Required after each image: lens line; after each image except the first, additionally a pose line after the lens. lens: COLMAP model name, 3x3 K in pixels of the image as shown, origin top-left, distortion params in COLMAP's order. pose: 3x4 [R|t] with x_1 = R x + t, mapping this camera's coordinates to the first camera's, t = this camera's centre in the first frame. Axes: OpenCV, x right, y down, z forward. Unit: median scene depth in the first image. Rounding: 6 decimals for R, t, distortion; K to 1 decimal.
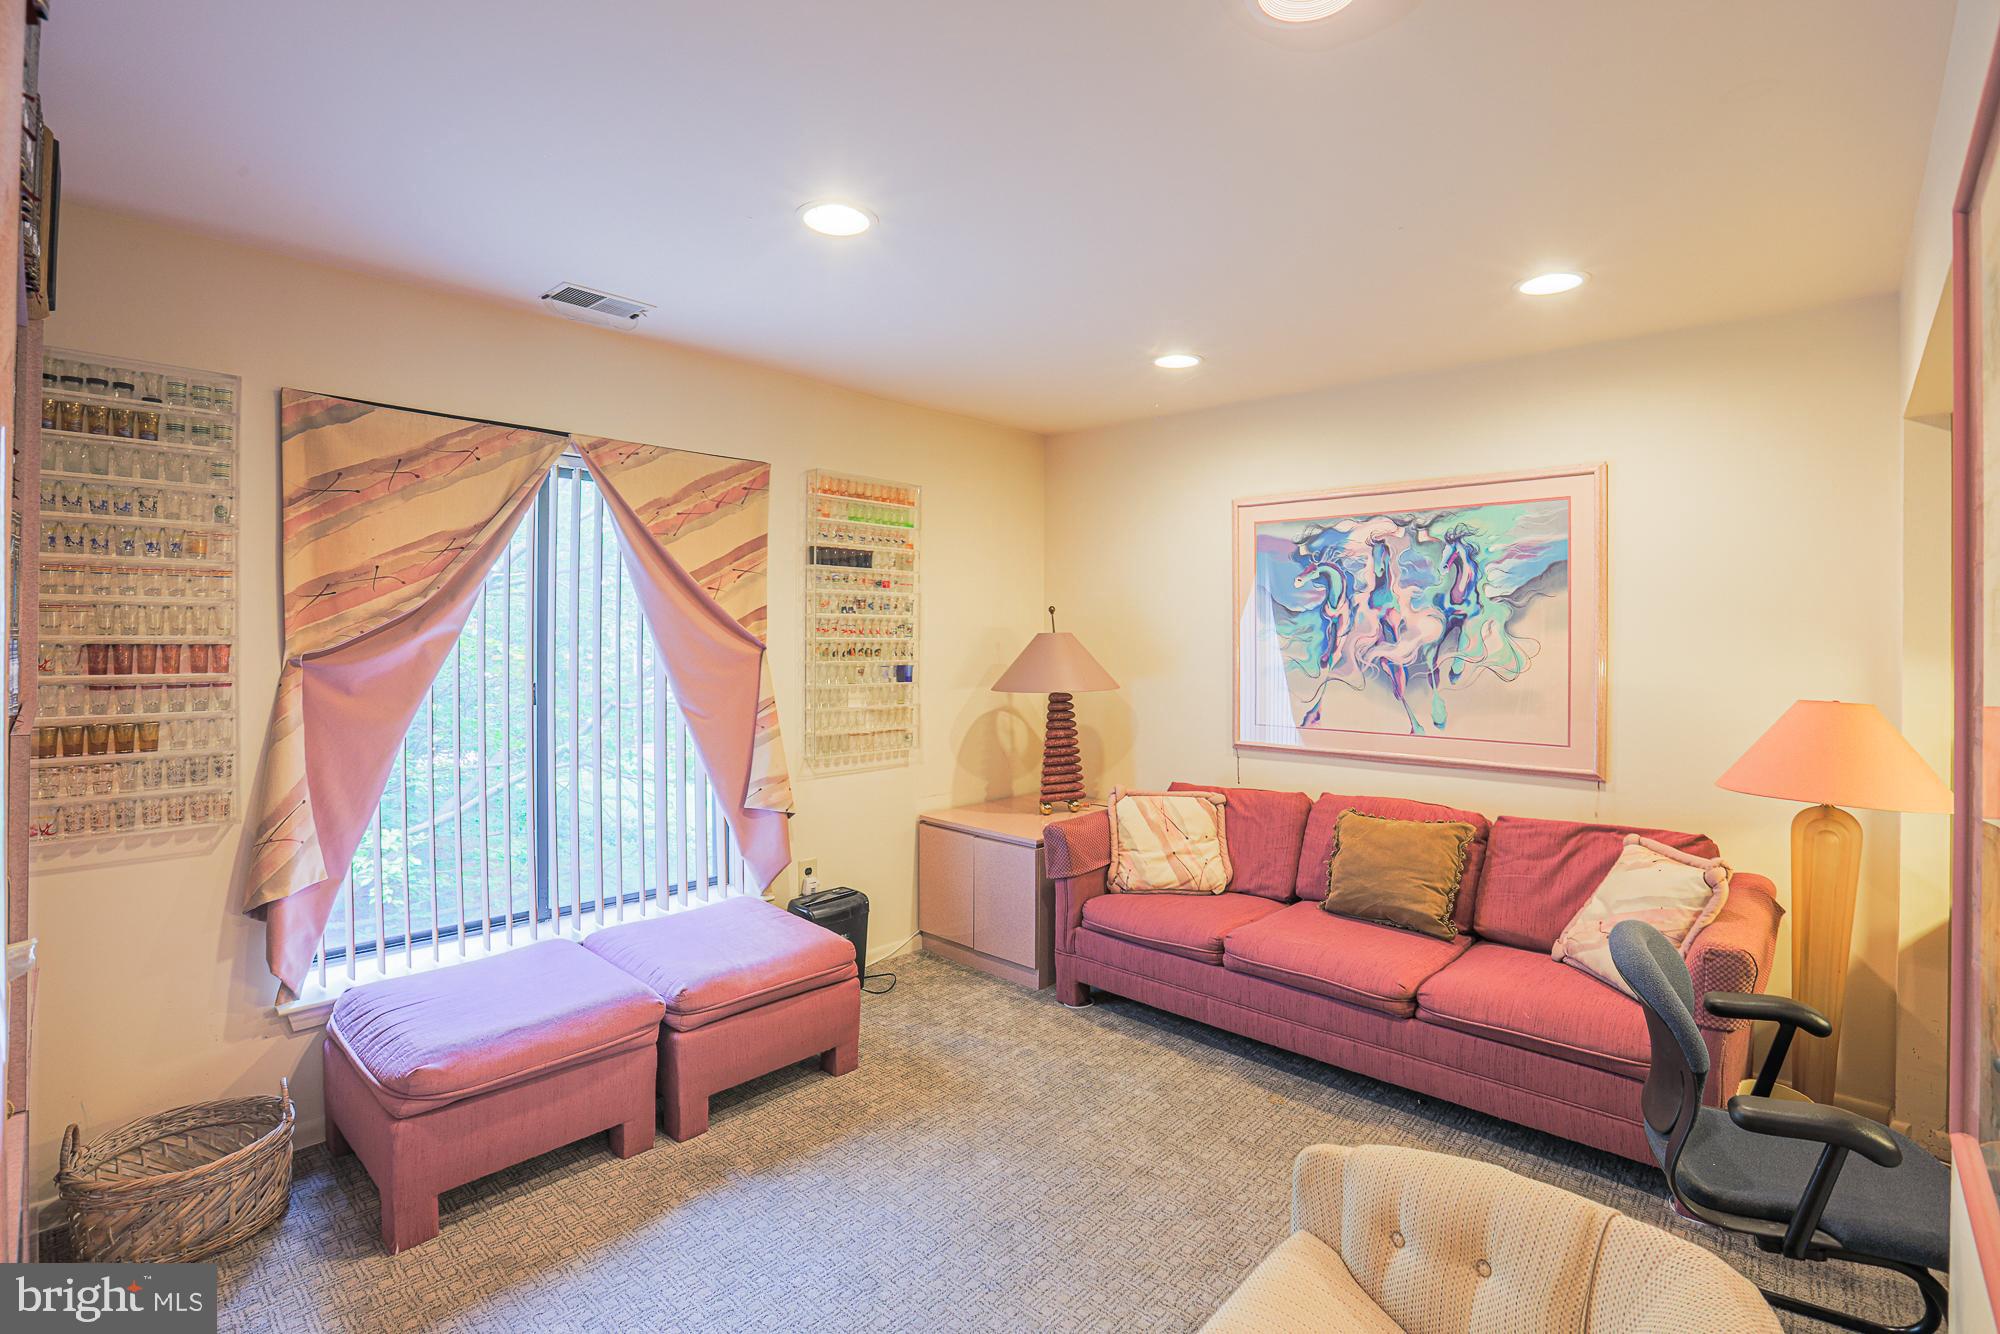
lens RADIAL K [[926.2, 0, 1000.0], [0, 926.2, 667.0], [0, 0, 1]] dist [-0.030904, 0.000346]
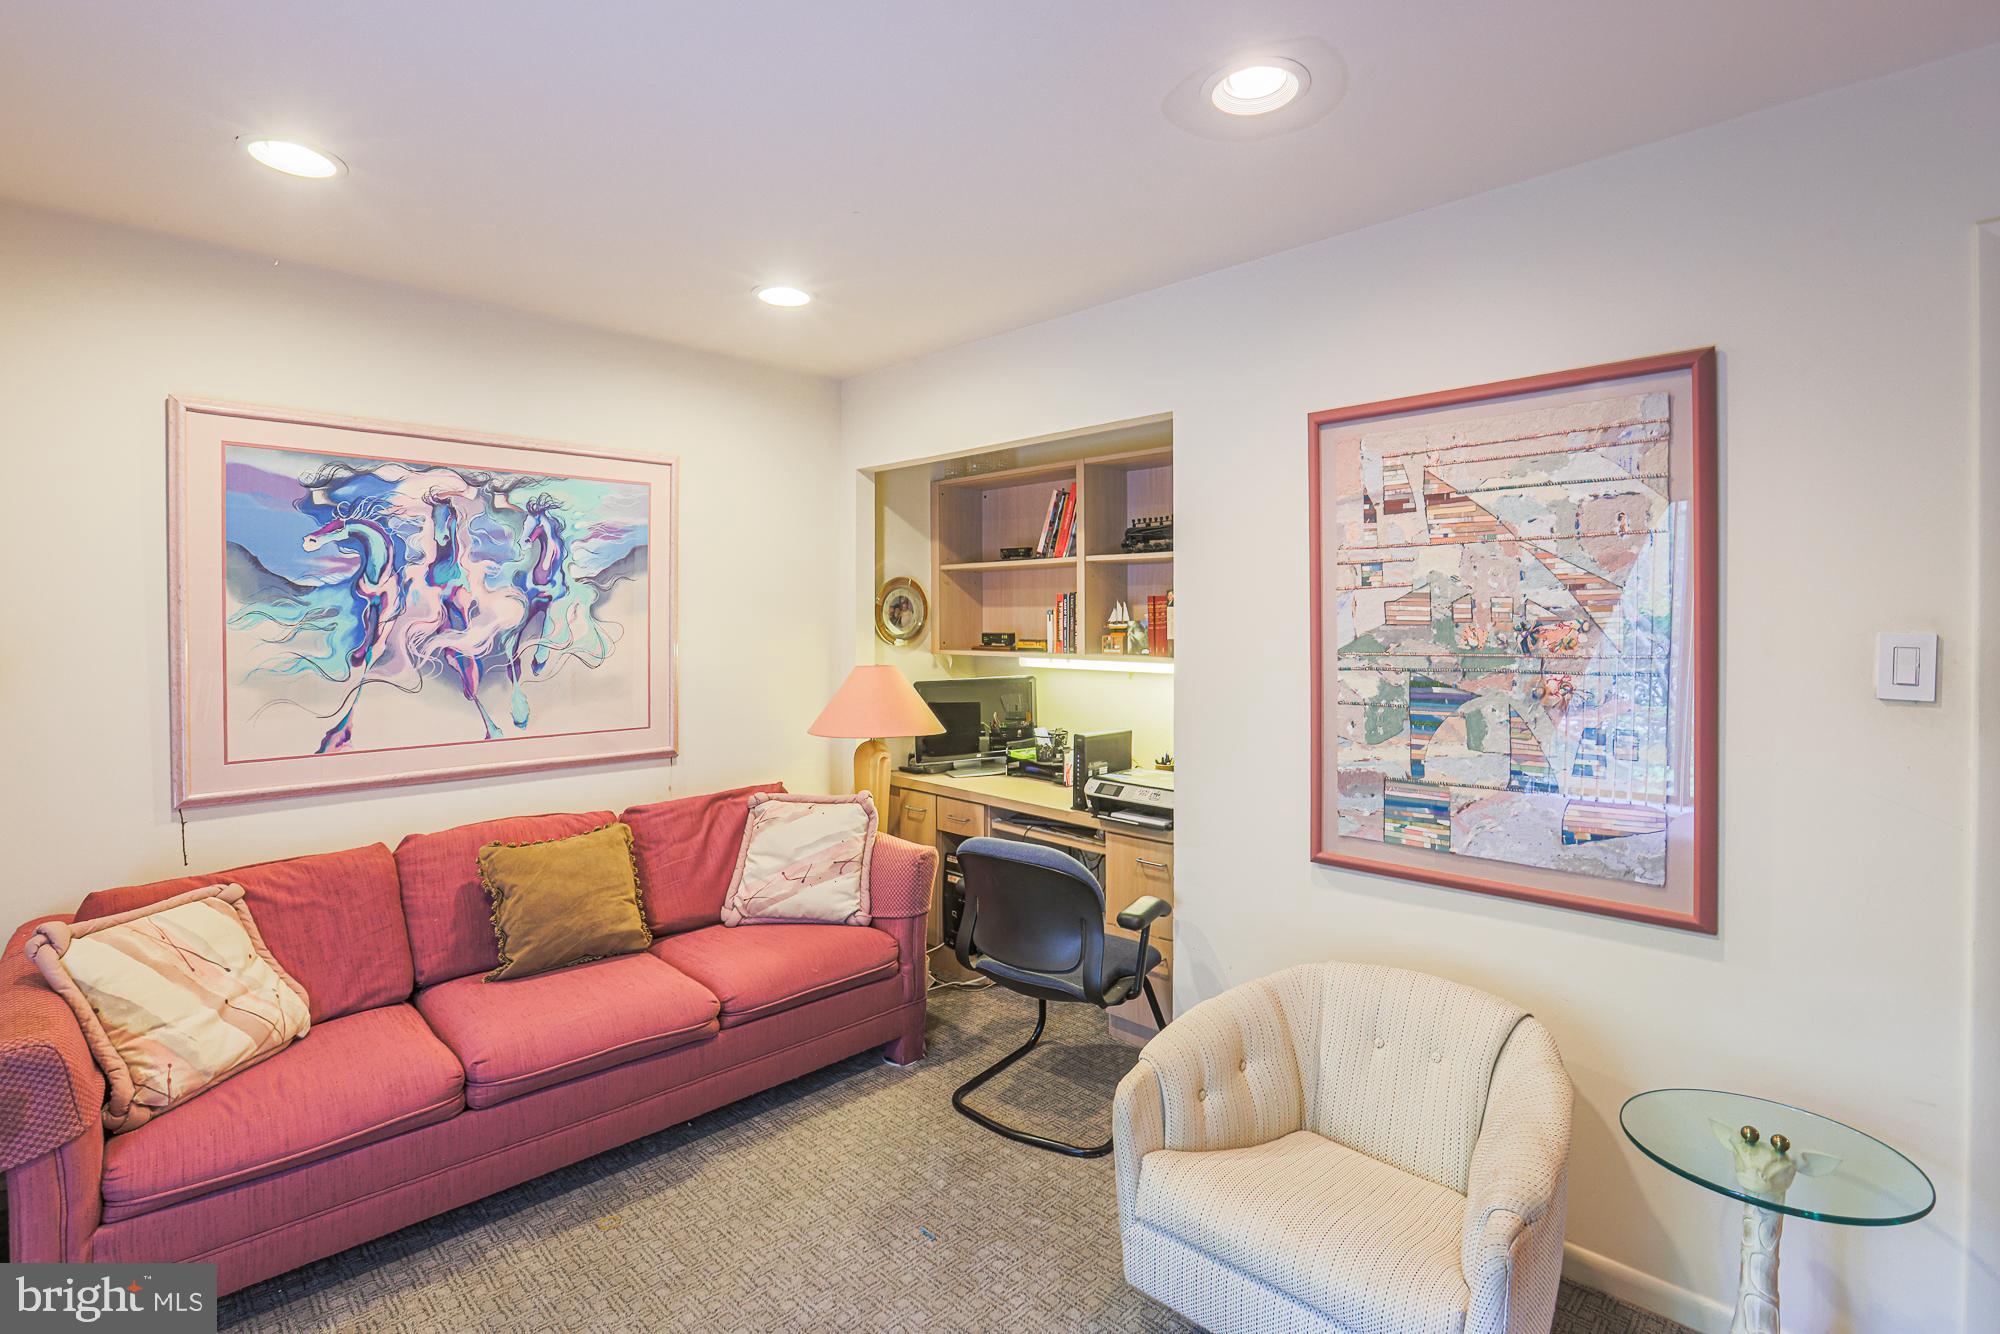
lens RADIAL K [[944.4, 0, 1001.4], [0, 944.4, 635.0], [0, 0, 1]] dist [-0.058379, 0.023811]
pose [[0.049687, -0.020953, 0.998545, -0.361318], [0.036153, 0.999162, 0.019167, -0.020481], [-0.998110, 0.035148, 0.050403, 0.499252]]
